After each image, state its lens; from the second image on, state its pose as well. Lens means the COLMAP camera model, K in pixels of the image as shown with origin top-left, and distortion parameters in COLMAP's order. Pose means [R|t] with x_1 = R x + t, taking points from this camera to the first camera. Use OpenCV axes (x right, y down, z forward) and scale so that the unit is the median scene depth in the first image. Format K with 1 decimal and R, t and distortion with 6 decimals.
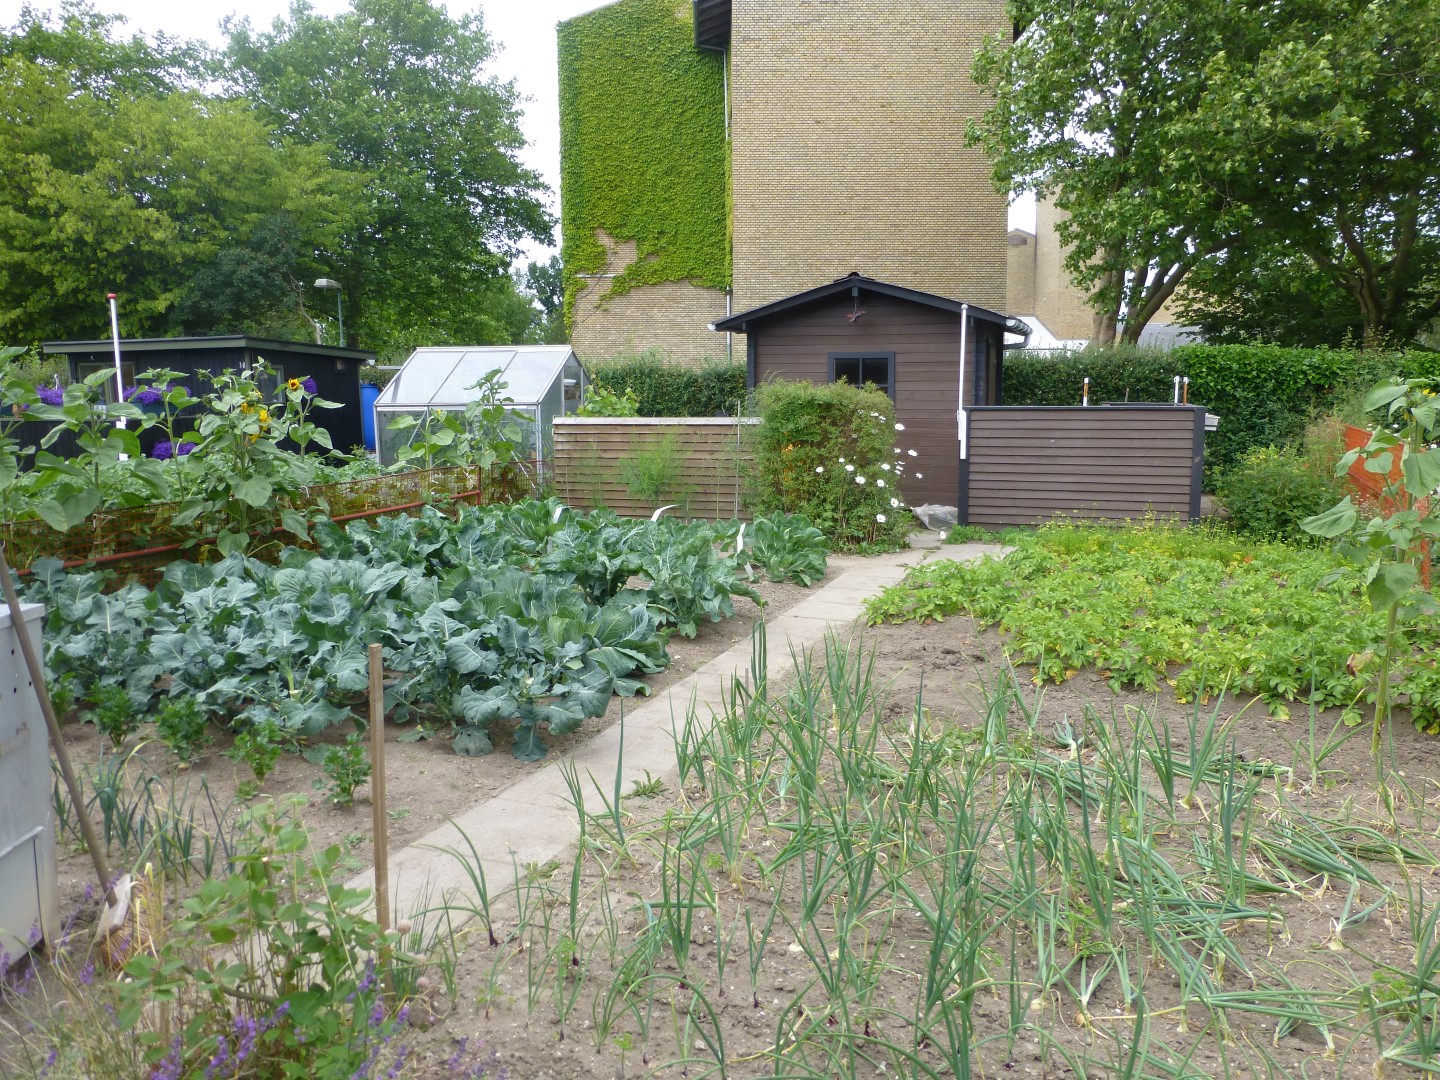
lens RADIAL K [[1067.7, 0, 721.8], [0, 1067.7, 539.8], [0, 0, 1]] dist [-0.010933, -0.004283]
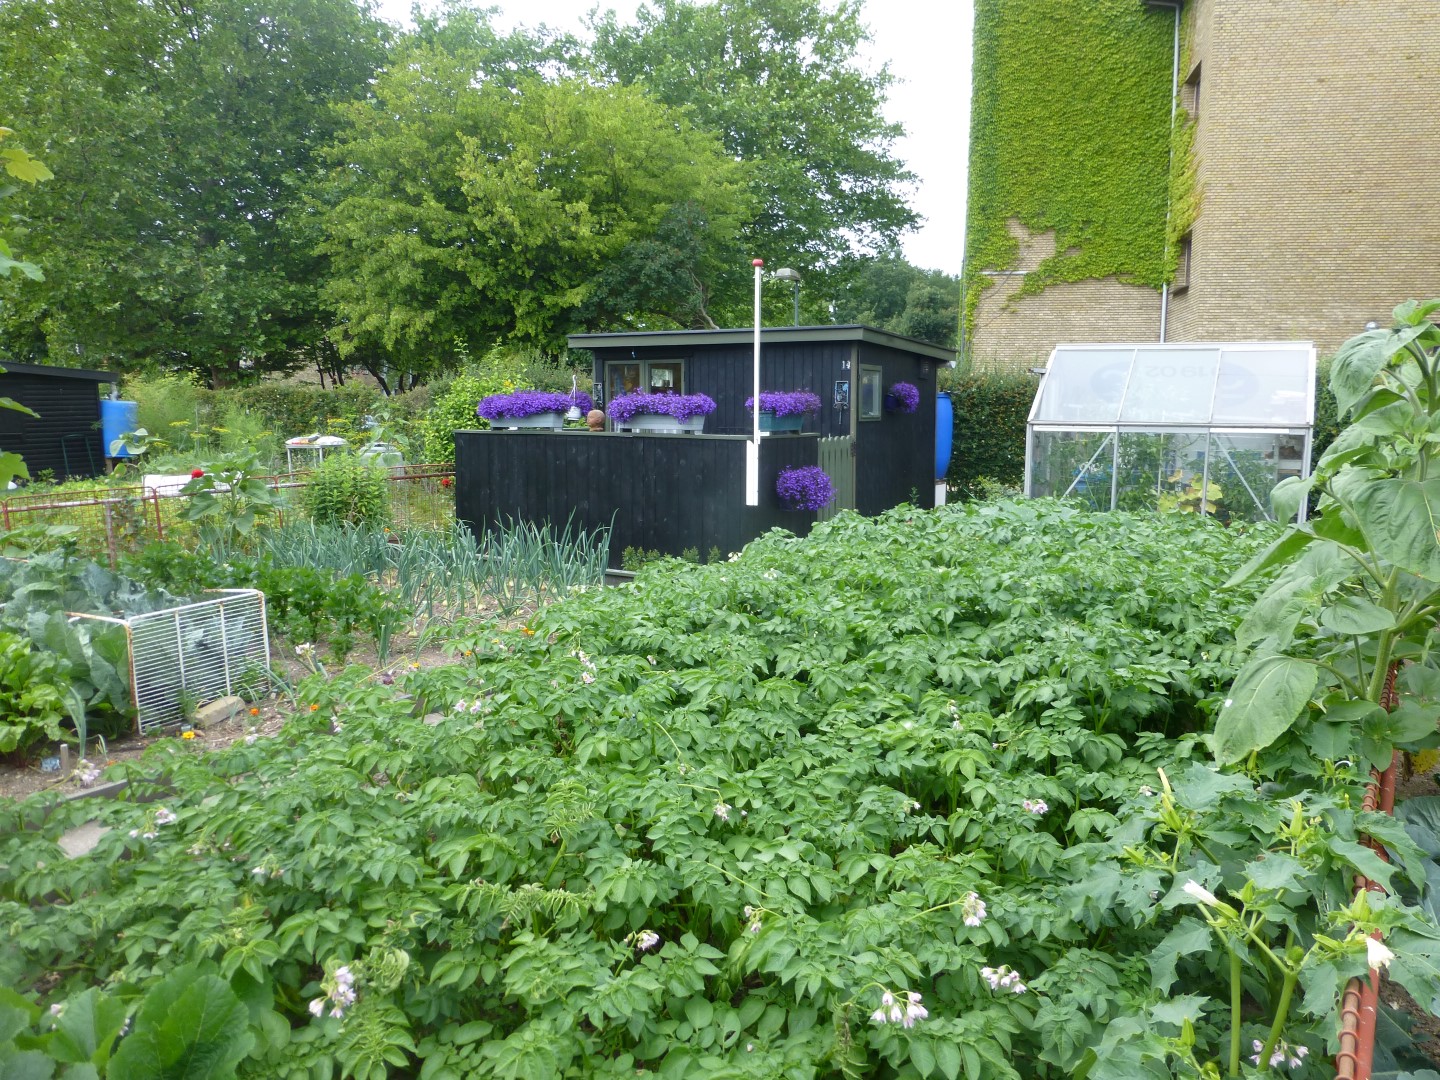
lens RADIAL K [[1067.7, 0, 718.0], [0, 1067.7, 538.1], [0, 0, 1]] dist [-0.010933, -0.004283]
pose [[0.975765, 0.043904, -0.214372, -0.152775], [-0.046494, 0.998894, -0.007050, -0.013706], [0.213825, 0.016847, 0.976727, 0.103016]]
